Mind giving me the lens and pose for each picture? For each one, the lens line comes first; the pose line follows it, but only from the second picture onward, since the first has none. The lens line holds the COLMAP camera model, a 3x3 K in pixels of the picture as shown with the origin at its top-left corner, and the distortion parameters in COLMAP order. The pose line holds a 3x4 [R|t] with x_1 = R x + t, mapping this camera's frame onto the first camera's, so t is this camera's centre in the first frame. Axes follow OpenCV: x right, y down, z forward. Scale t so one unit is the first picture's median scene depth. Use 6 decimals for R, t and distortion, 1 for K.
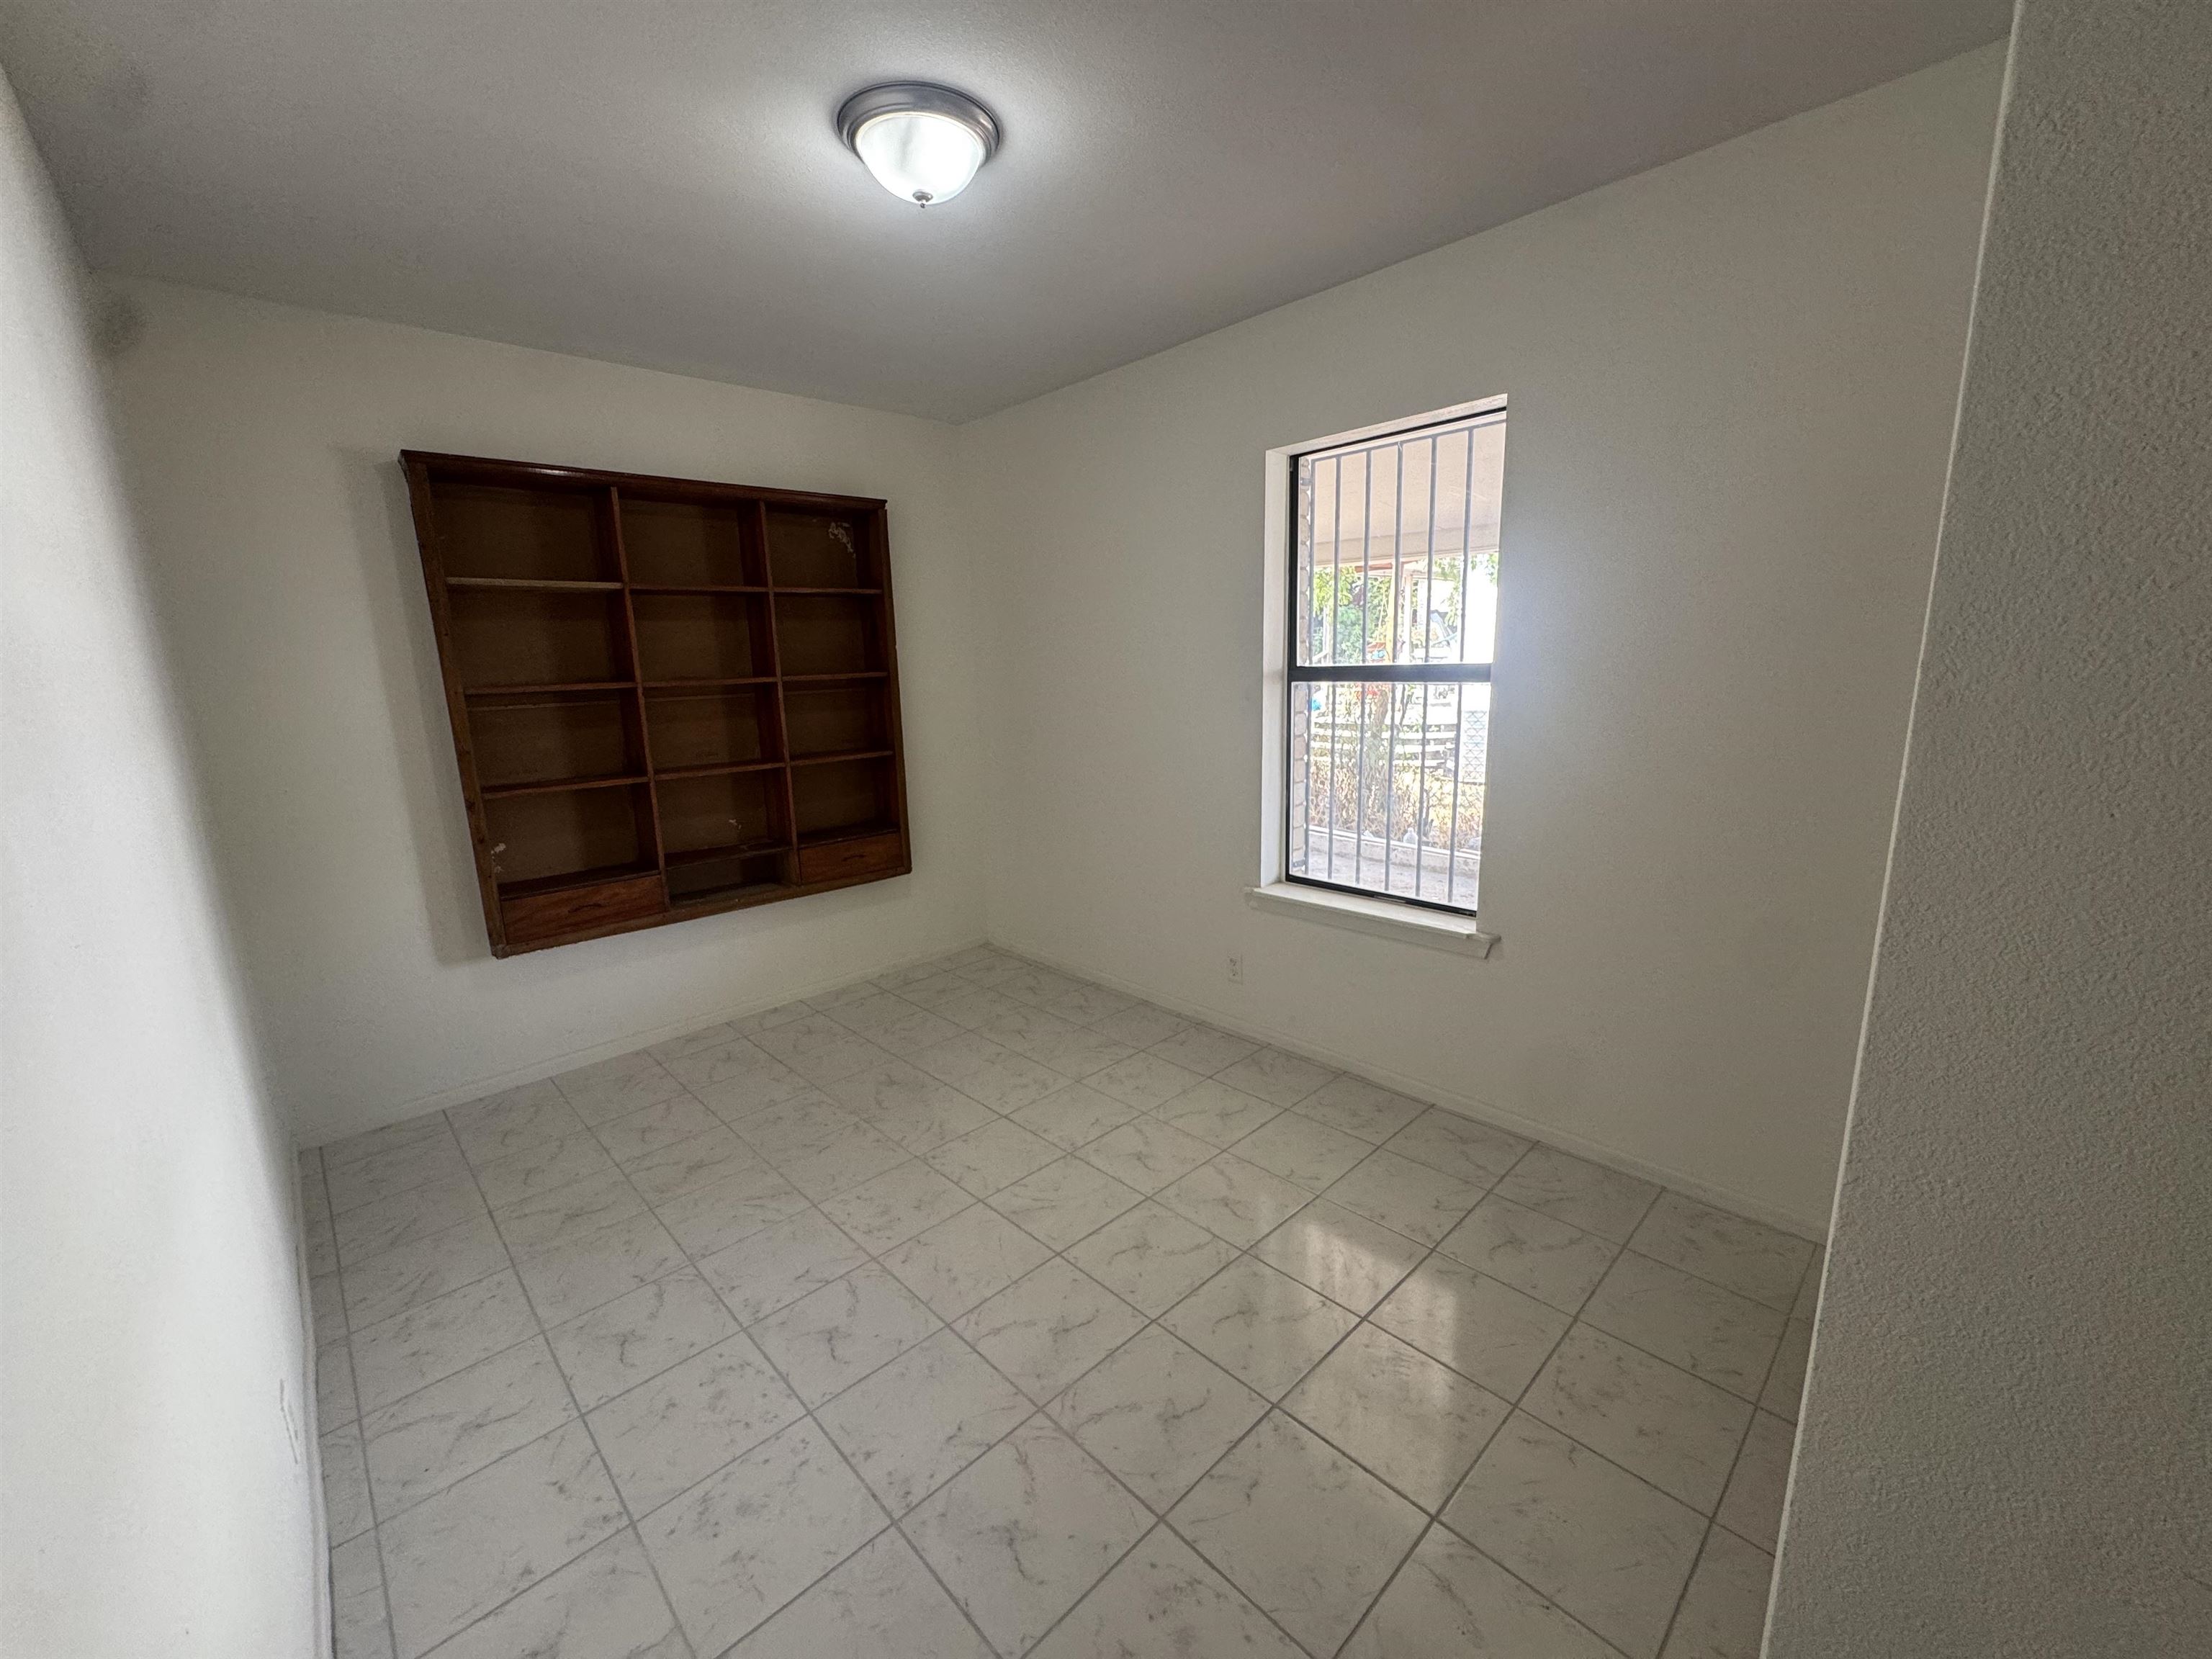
lens RADIAL K [[886.2, 0, 1102.6], [0, 886.2, 827.3], [0, 0, 1]] dist [-0.000245, 0.000069]
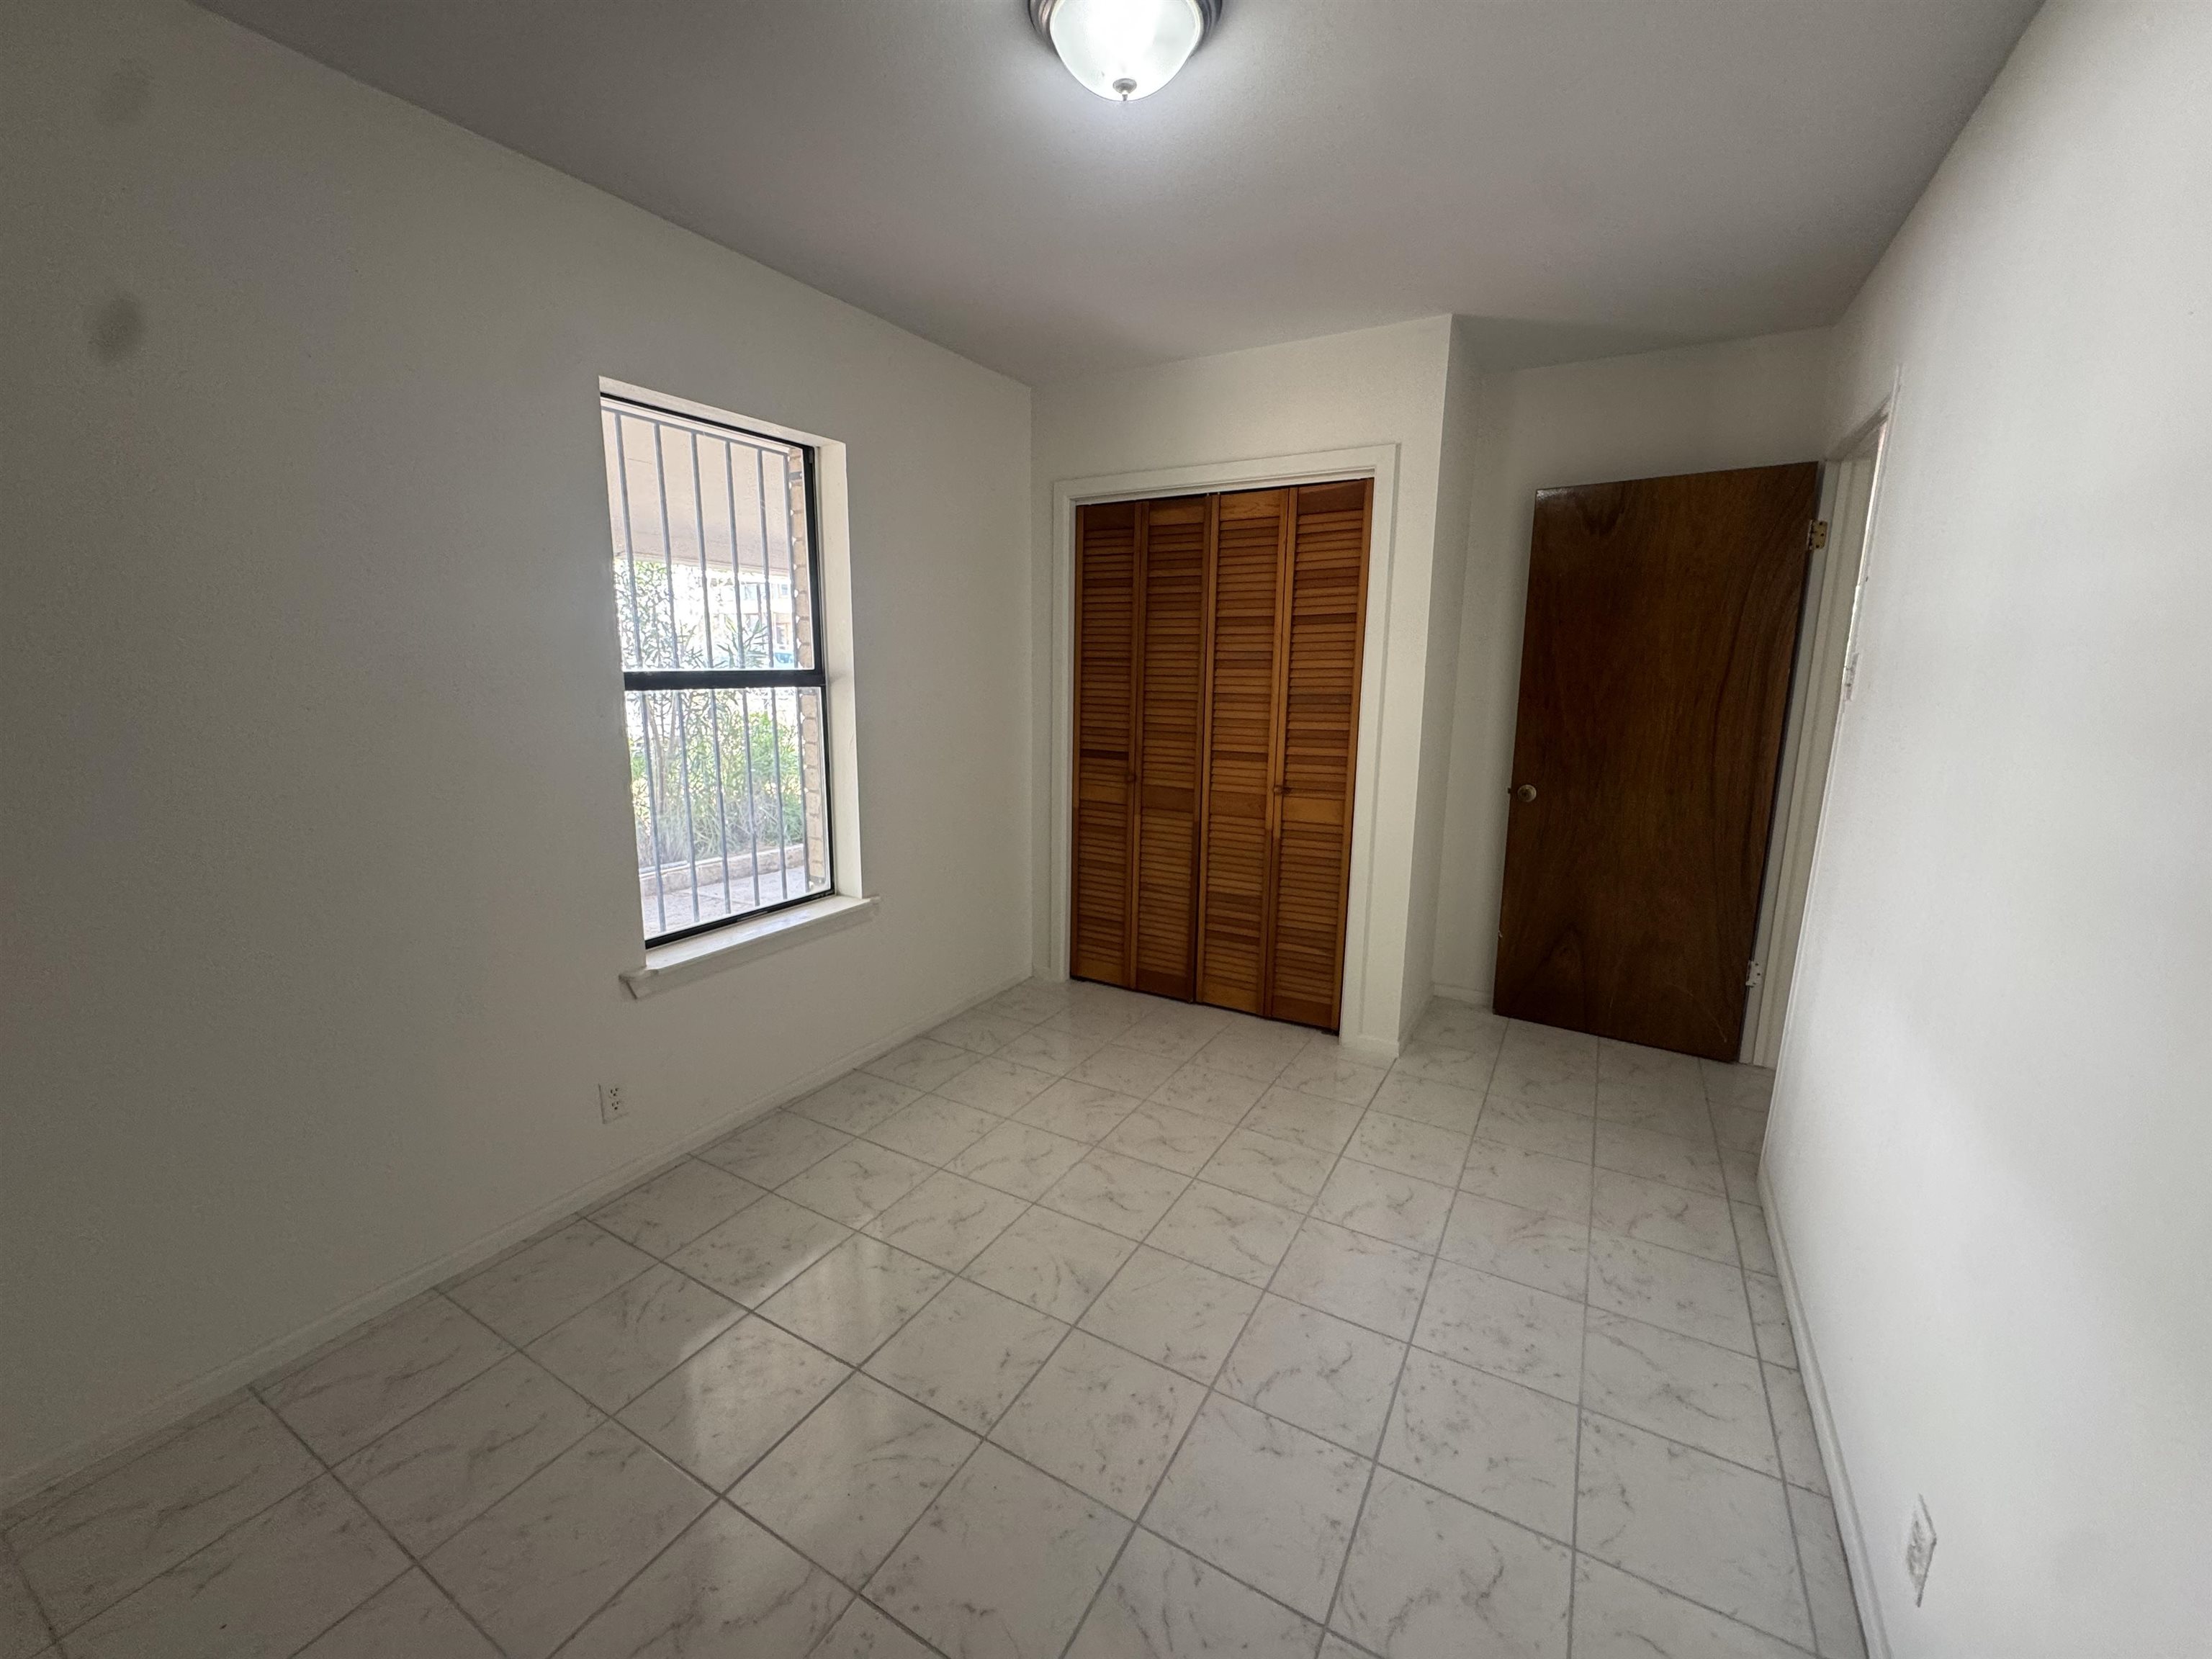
lens RADIAL K [[886.2, 0, 1102.6], [0, 886.2, 827.3], [0, 0, 1]] dist [-0.000245, 0.000069]
pose [[-0.287129, -0.150433, 0.946006, -0.769991], [0.179246, 0.961708, 0.207335, -0.161560], [-0.940972, 0.229100, -0.249170, 0.986538]]
